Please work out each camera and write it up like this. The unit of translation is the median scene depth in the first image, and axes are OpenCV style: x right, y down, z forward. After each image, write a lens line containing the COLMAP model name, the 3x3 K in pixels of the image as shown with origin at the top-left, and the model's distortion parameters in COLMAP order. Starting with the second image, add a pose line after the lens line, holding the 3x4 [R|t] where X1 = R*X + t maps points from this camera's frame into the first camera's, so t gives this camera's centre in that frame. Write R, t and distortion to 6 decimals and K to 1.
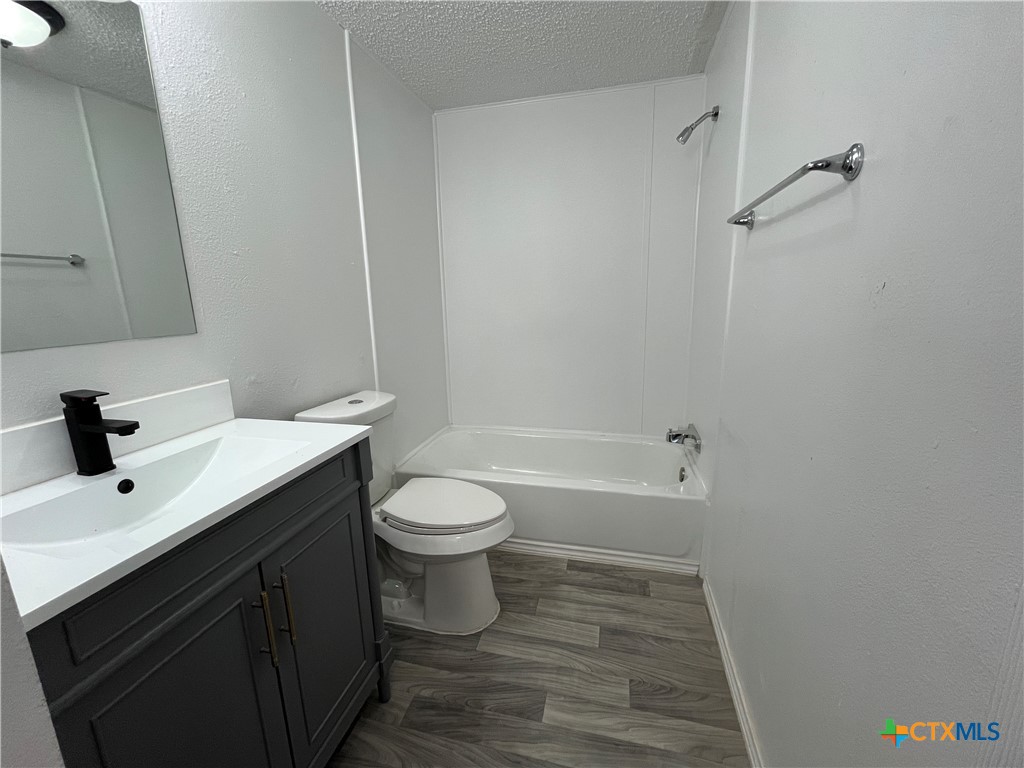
lens RADIAL K [[414.3, 0, 516.2], [0, 414.3, 381.5], [0, 0, 1]] dist [-0.002915, 0.000141]
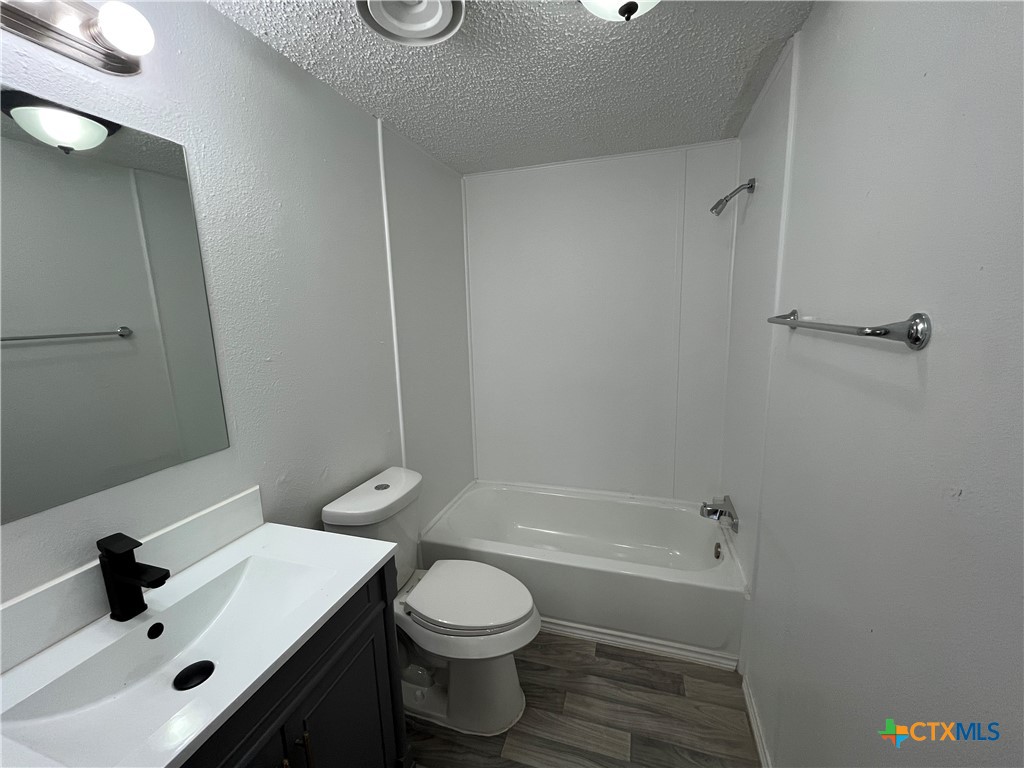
lens RADIAL K [[414.3, 0, 516.1], [0, 414.3, 386.5], [0, 0, 1]] dist [-0.002915, 0.000141]
pose [[0.998123, 0.005086, -0.061030, -0.005928], [-0.006911, 0.999534, -0.029724, -0.160827], [0.060850, 0.030090, 0.997693, 0.017338]]
